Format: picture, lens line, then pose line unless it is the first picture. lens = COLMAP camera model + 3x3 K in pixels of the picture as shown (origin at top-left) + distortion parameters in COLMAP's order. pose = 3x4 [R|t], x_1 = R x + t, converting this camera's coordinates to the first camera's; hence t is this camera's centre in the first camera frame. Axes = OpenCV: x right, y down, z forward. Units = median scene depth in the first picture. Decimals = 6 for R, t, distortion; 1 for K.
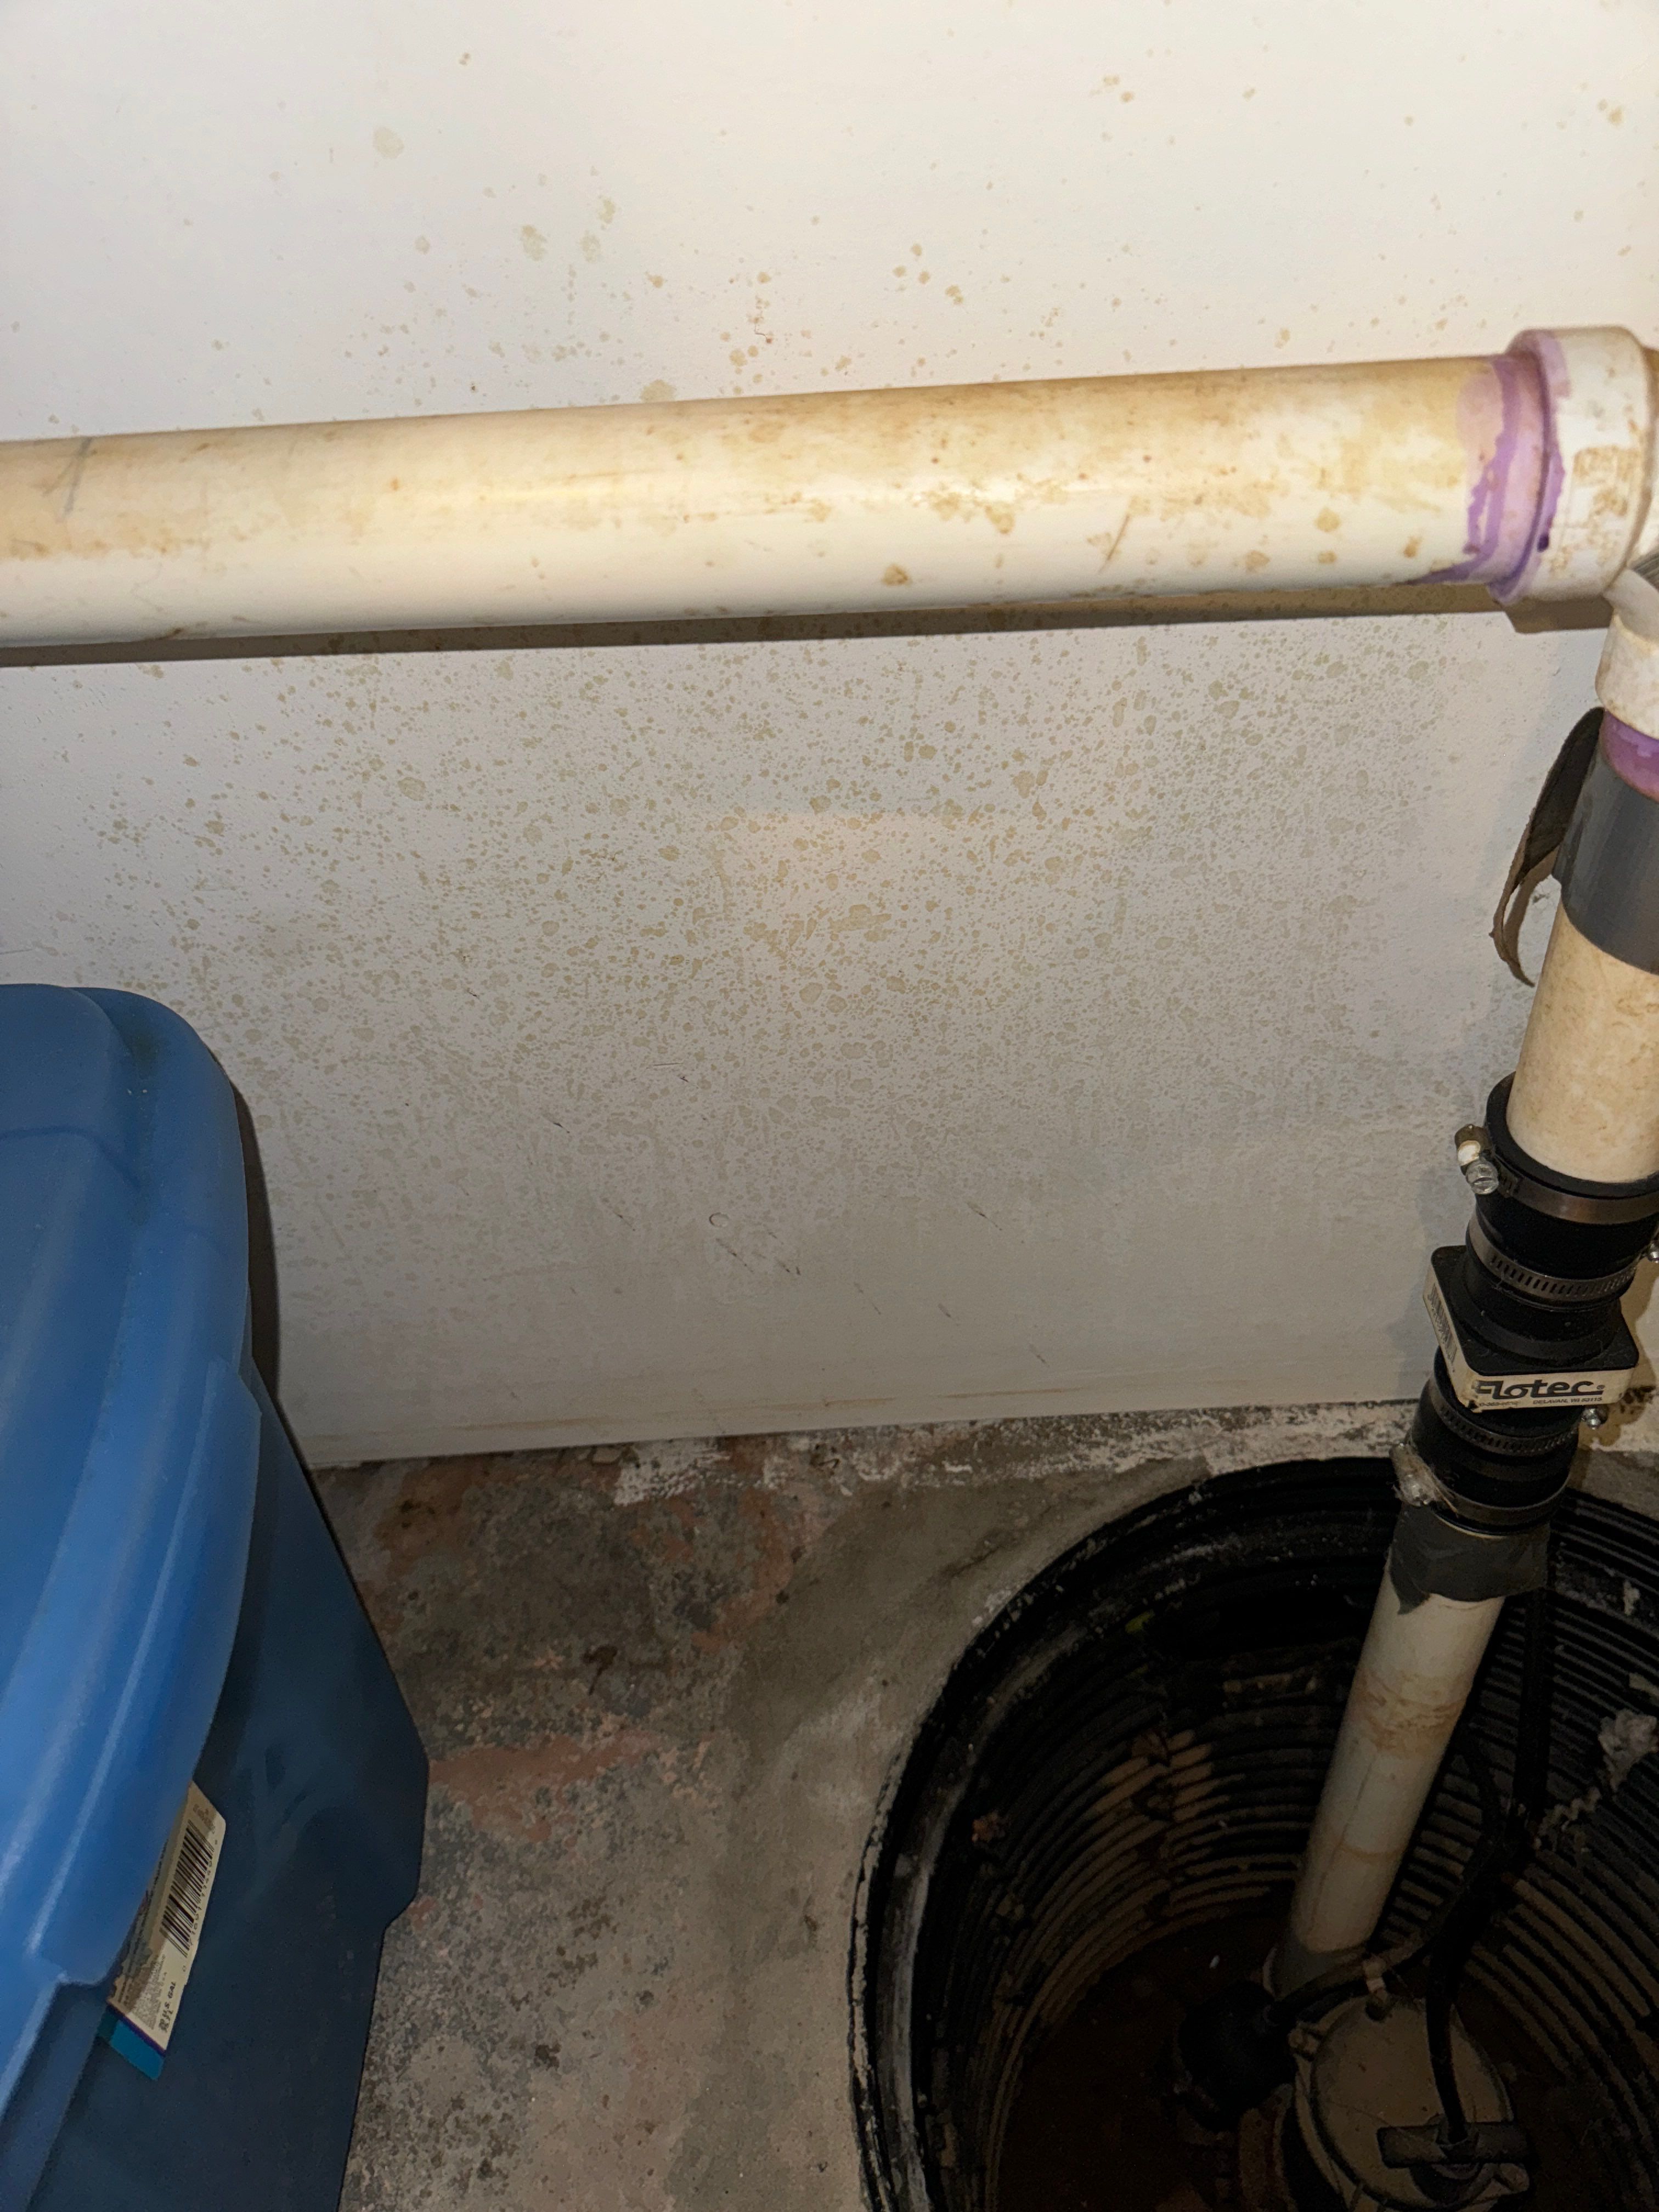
lens RADIAL K [[1557.6, 0, 785.9], [0, 1557.6, 1098.3], [0, 0, 1]] dist [0.027919, -0.062594]
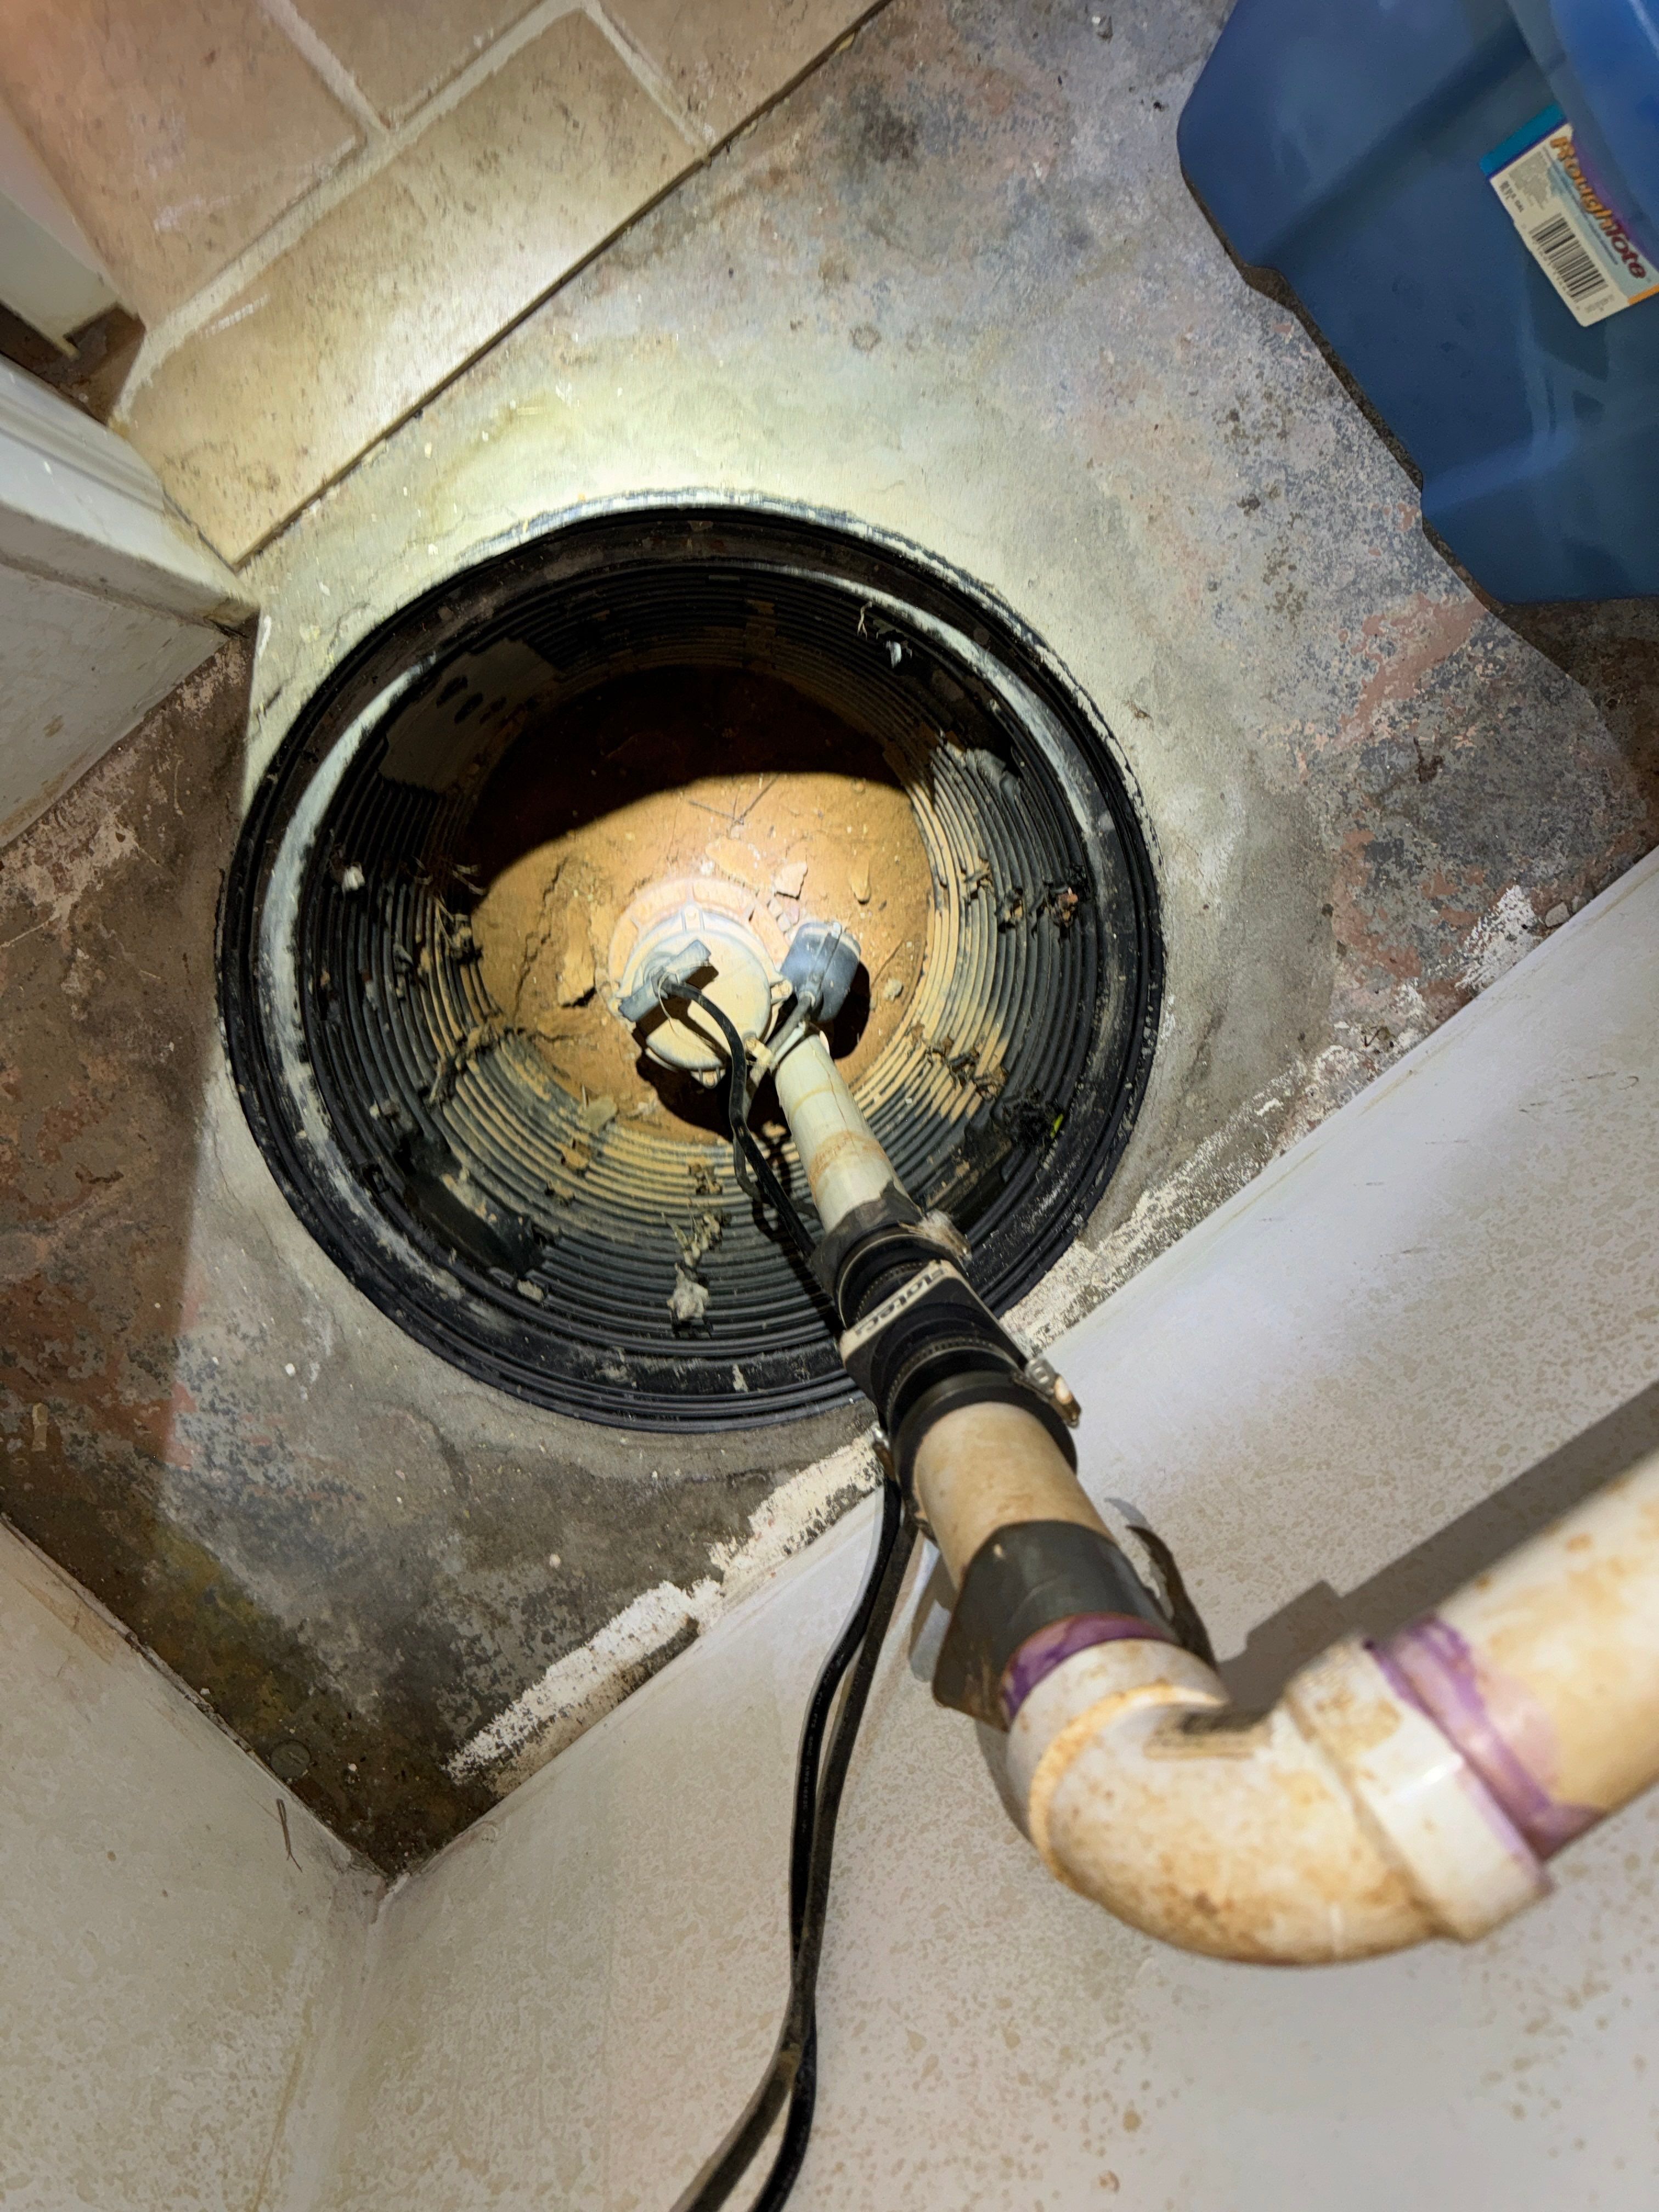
lens RADIAL K [[1557.6, 0, 837.9], [0, 1557.6, 1097.7], [0, 0, 1]] dist [0.027919, -0.062594]
pose [[-0.763975, 0.624919, 0.160681, 0.161313], [-0.454713, -0.698102, 0.553073, -0.213948], [0.457798, 0.349470, 0.817491, -0.002082]]
